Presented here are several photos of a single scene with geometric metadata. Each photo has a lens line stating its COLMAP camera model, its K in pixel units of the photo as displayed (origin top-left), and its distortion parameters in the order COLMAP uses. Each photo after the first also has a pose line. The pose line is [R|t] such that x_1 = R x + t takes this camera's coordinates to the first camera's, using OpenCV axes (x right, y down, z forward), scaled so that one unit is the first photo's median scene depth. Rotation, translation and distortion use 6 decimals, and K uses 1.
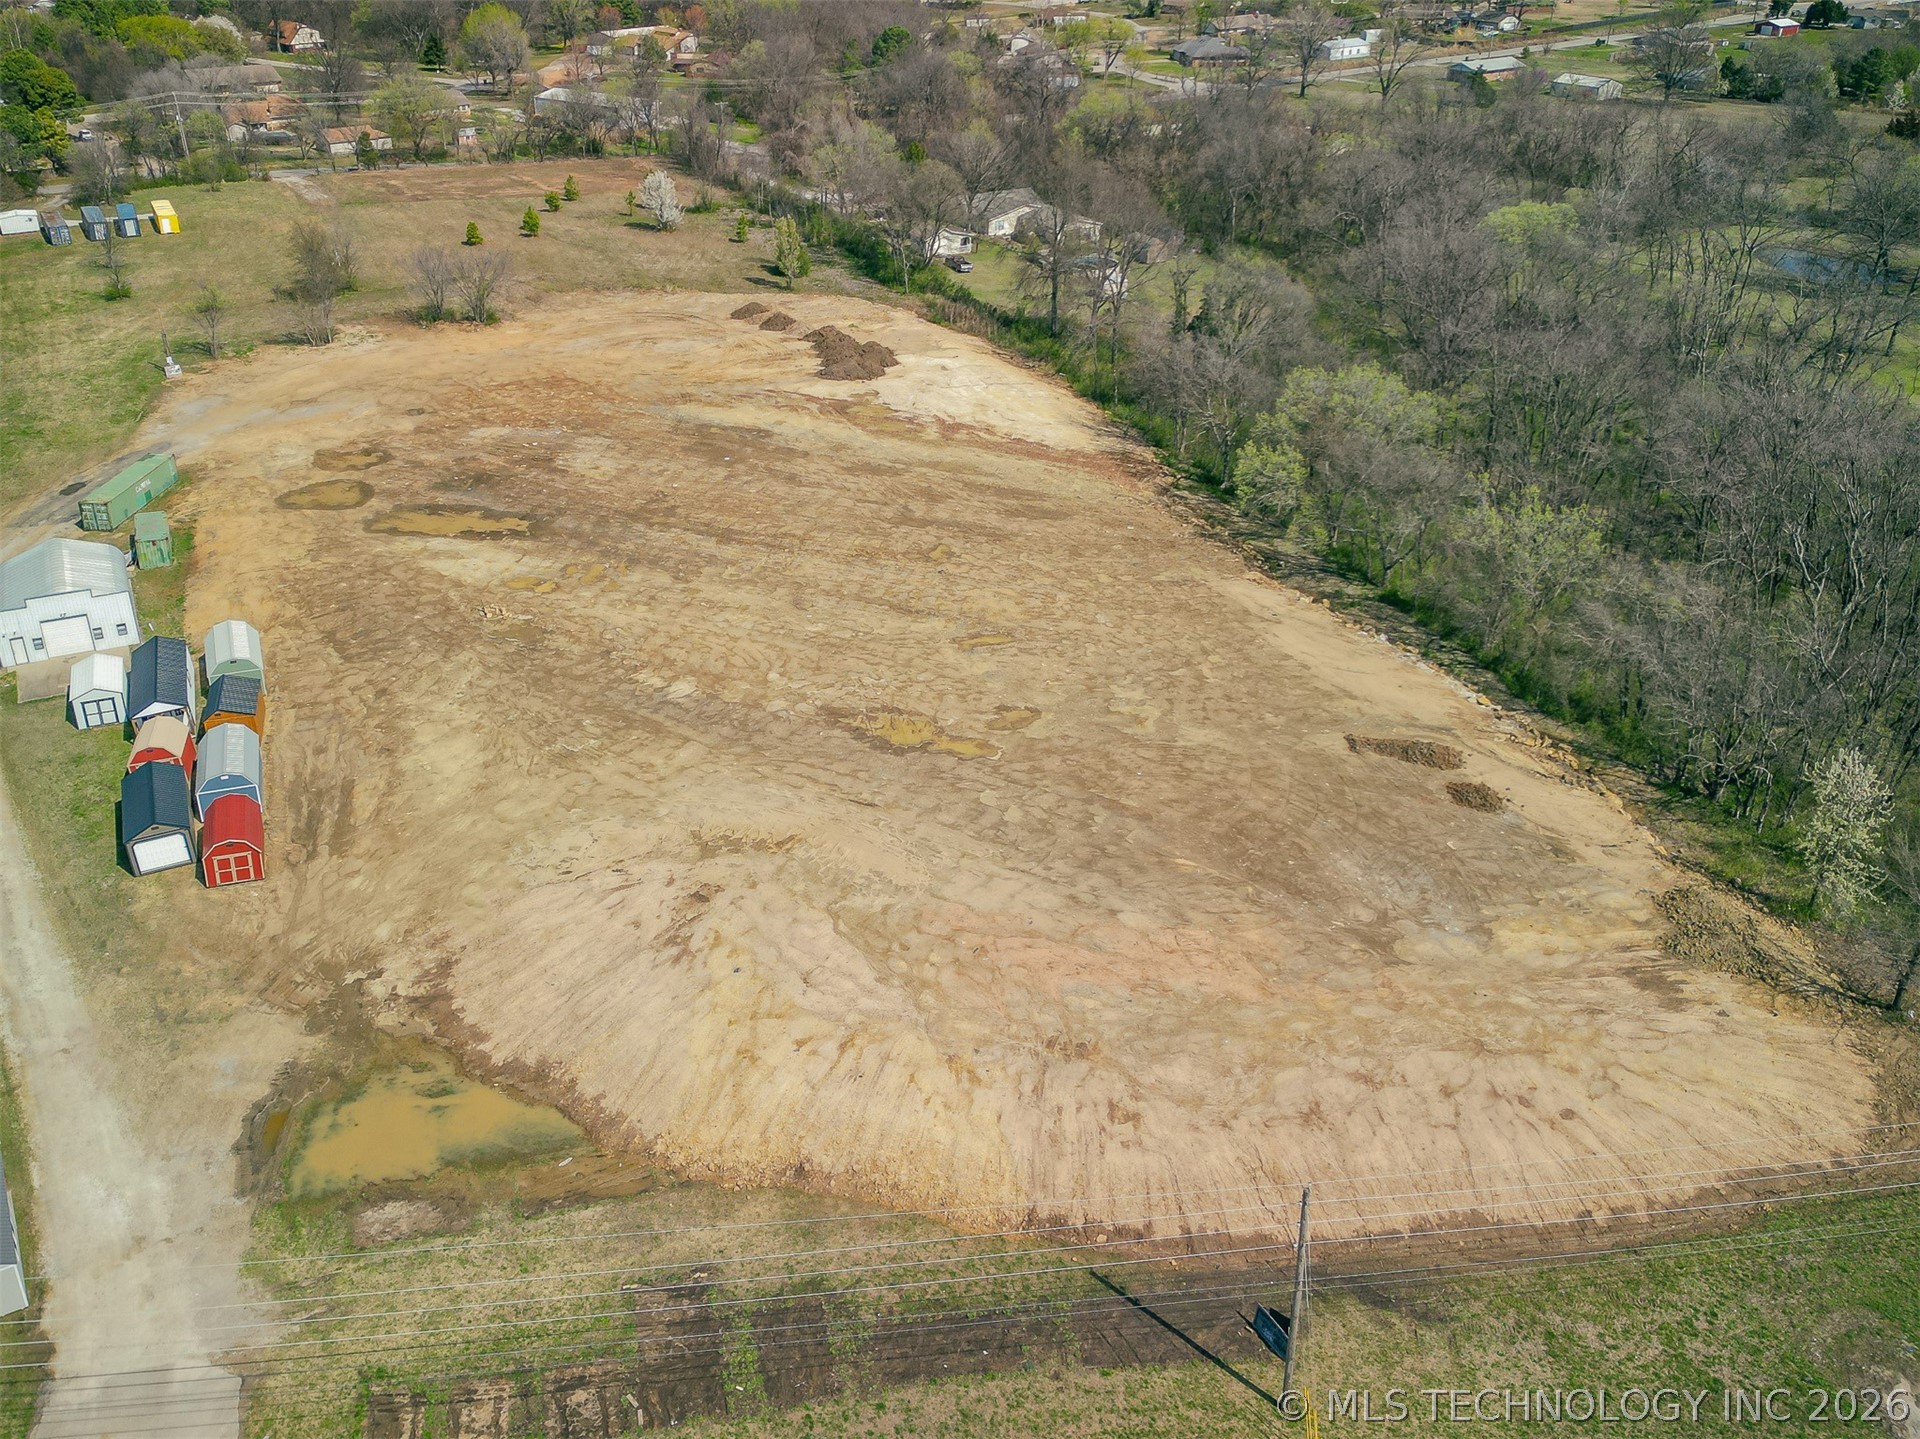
lens RADIAL K [[1662.4, 0, 960.1], [0, 1662.4, 565.8], [0, 0, 1]] dist [0.156620, -0.243292]
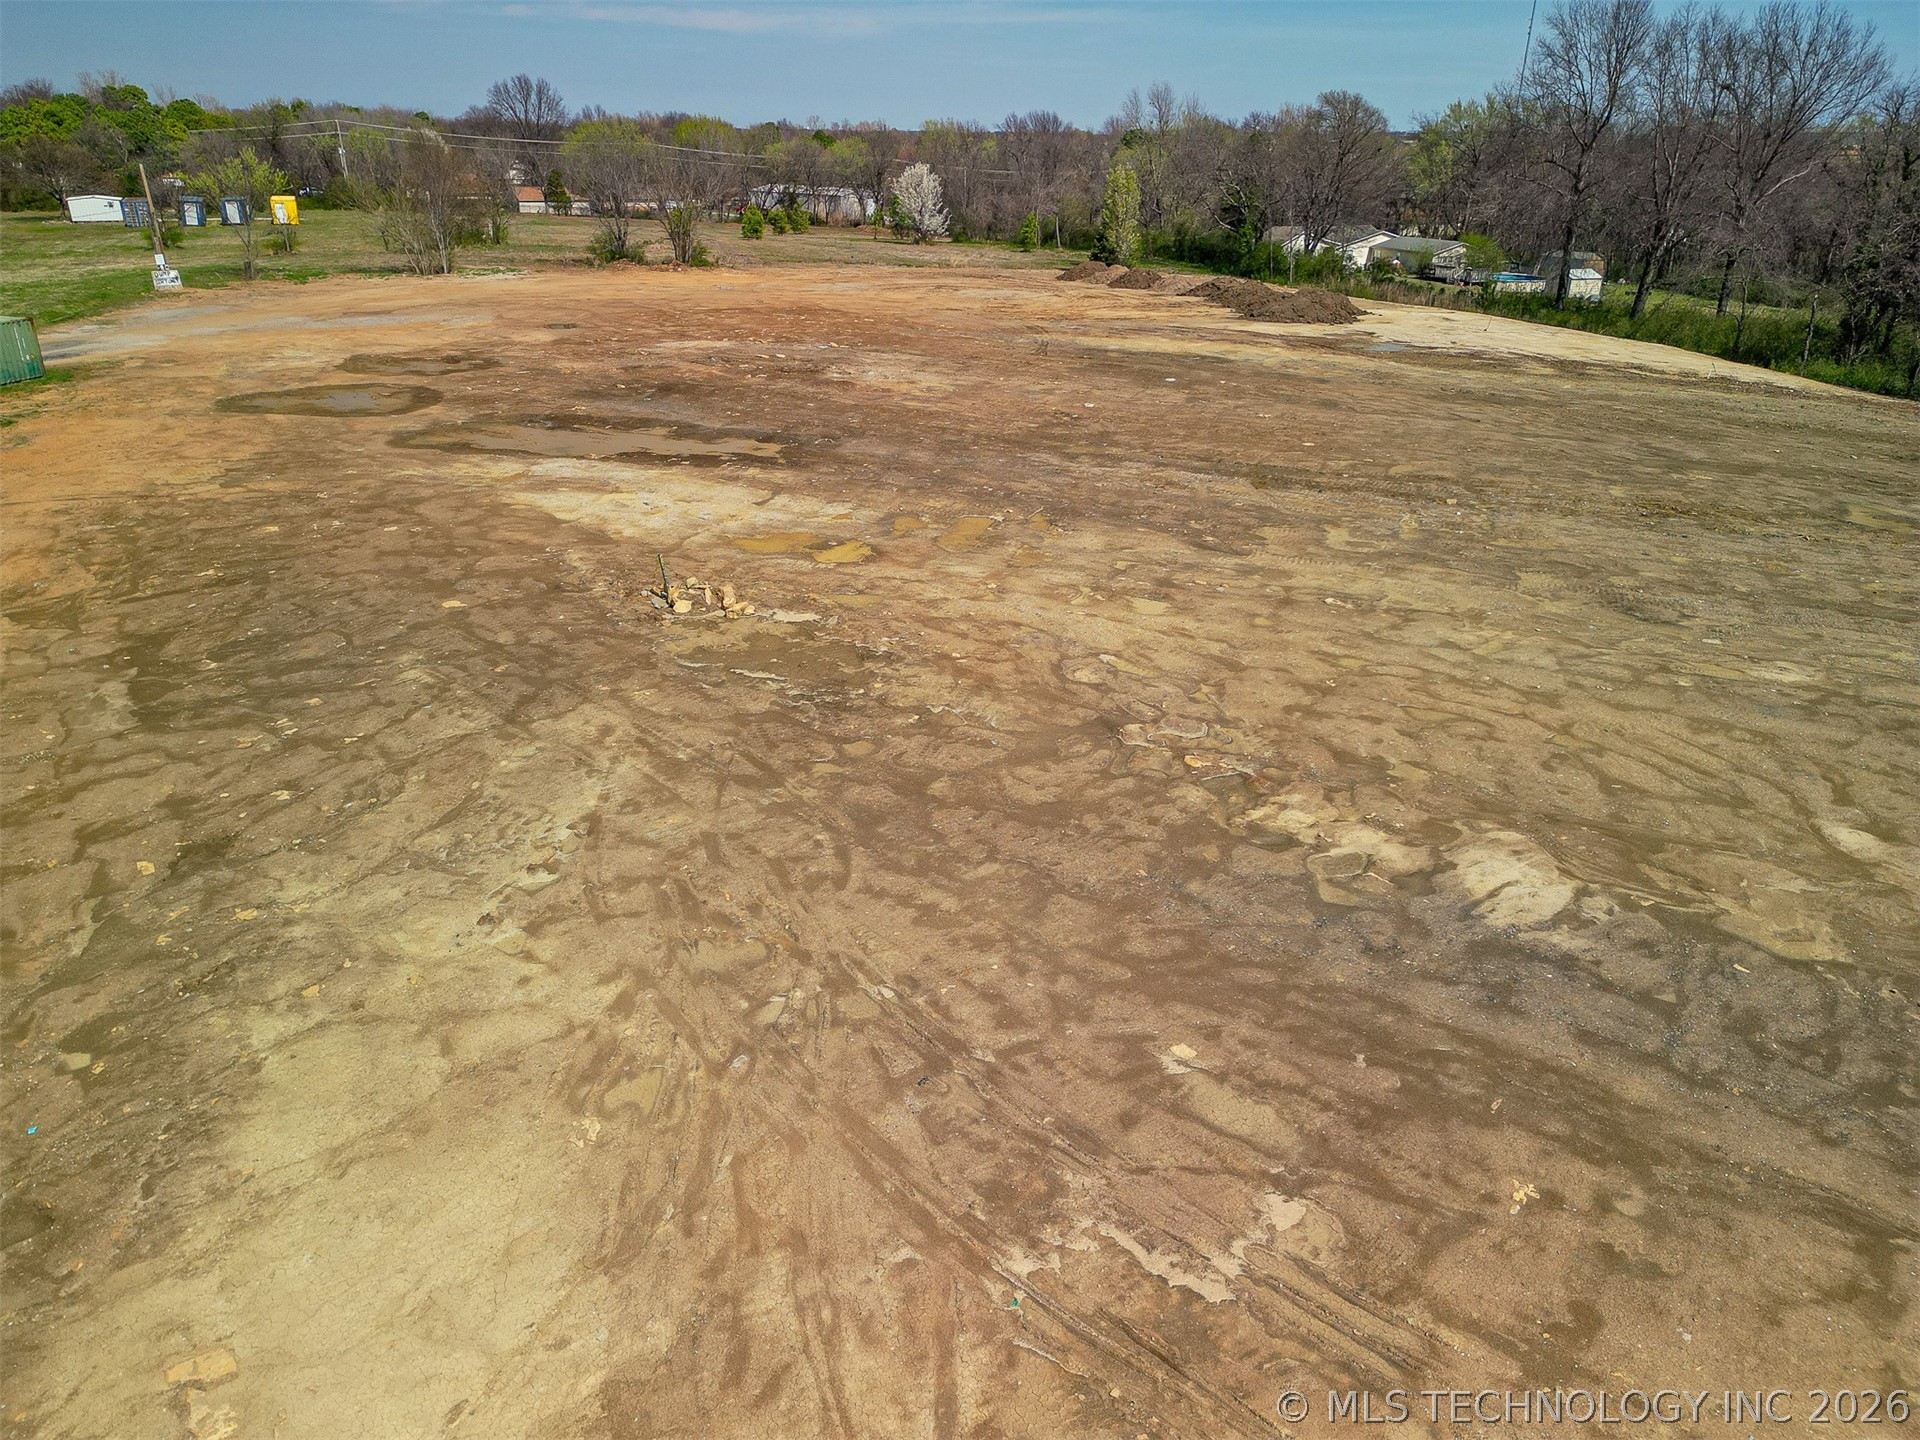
lens RADIAL K [[1388.7, 0, 1008.3], [0, 1388.7, 664.9], [0, 0, 1]] dist [0.086207, -0.084911]
pose [[0.998767, 0.025695, -0.042485, -0.233877], [-0.028037, 0.998066, -0.055481, 0.058928], [0.040978, 0.056604, 0.997555, 0.836100]]
